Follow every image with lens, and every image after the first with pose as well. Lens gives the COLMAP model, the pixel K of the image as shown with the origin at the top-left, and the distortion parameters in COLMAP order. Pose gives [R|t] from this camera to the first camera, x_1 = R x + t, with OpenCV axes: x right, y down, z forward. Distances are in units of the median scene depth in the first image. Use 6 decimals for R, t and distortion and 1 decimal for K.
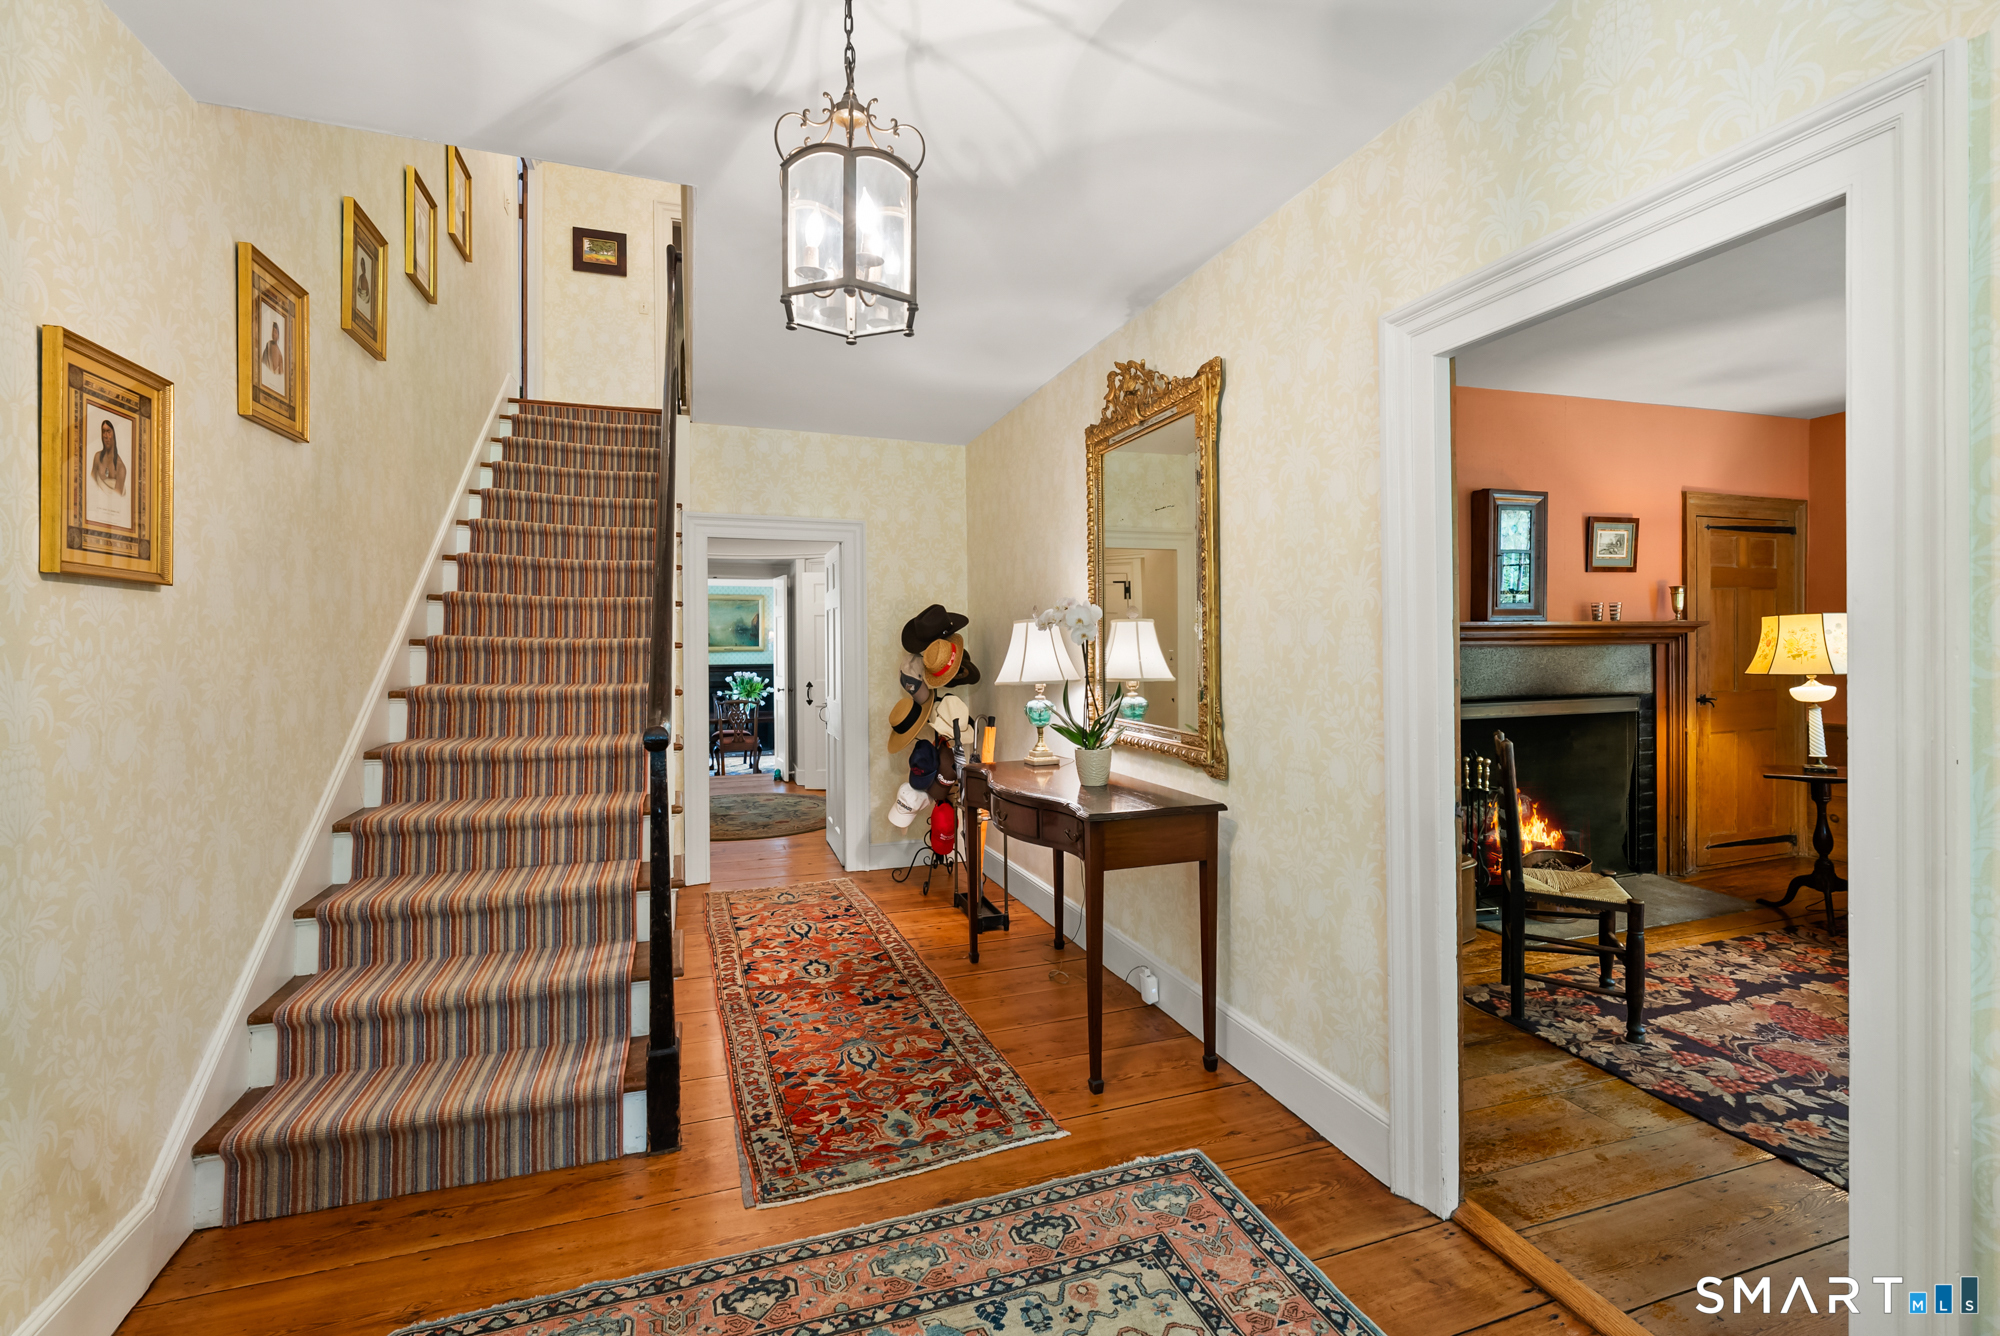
lens RADIAL K [[894.4, 0, 1002.1], [0, 894.4, 640.4], [0, 0, 1]] dist [-0.000801, 0.000498]
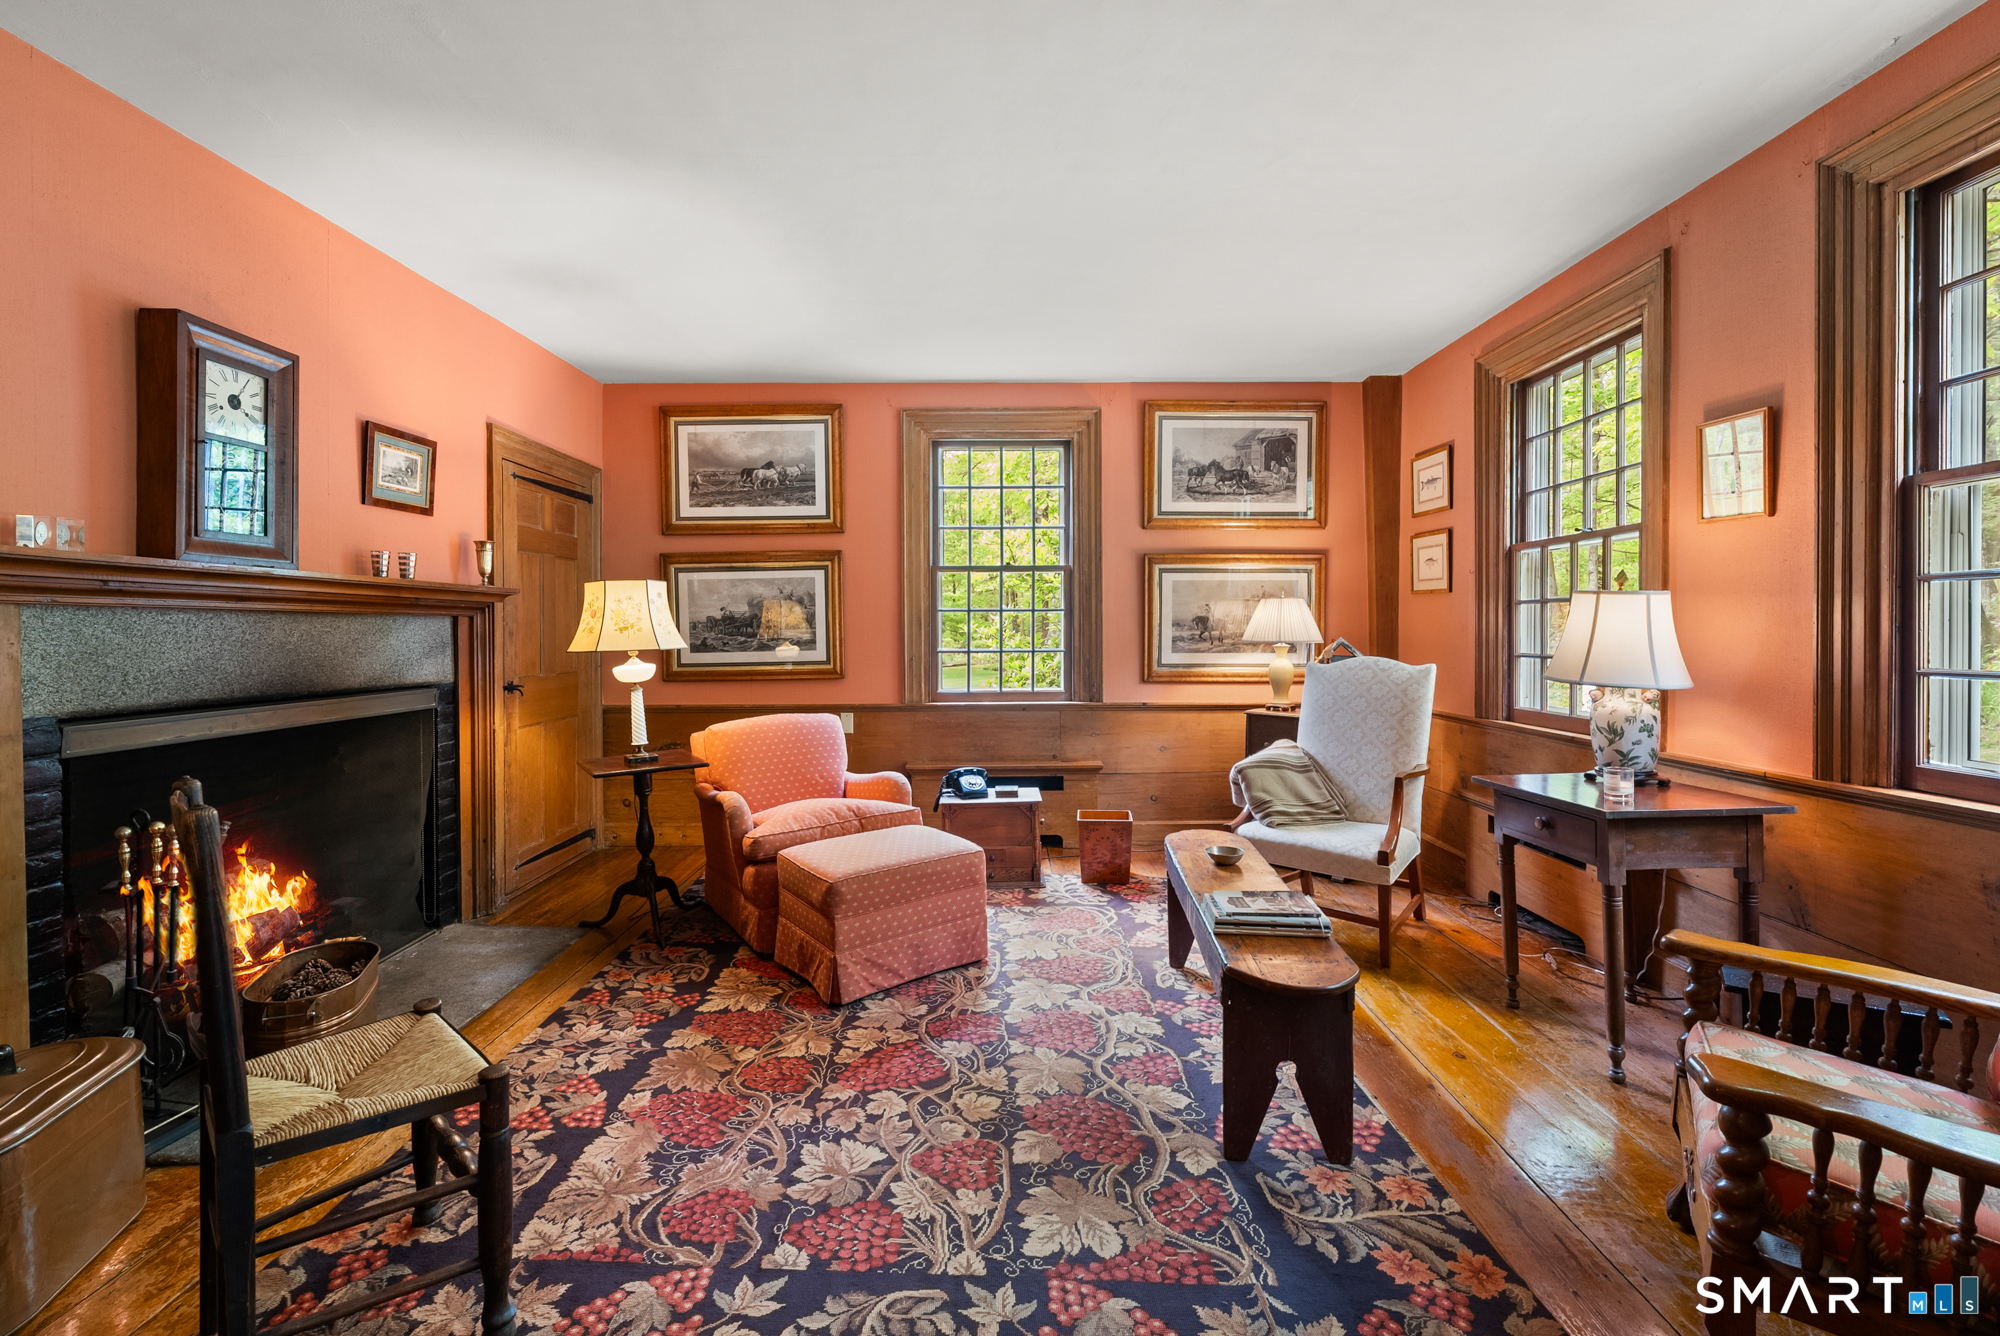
lens RADIAL K [[848.6, 0, 1002.4], [0, 848.6, 646.5], [0, 0, 1]] dist [-0.008146, 0.000127]
pose [[0.318963, -0.009018, 0.947724, 0.209783], [-0.000456, 0.999953, 0.009668, 0.022708], [-0.947767, -0.003516, 0.318944, 0.349410]]
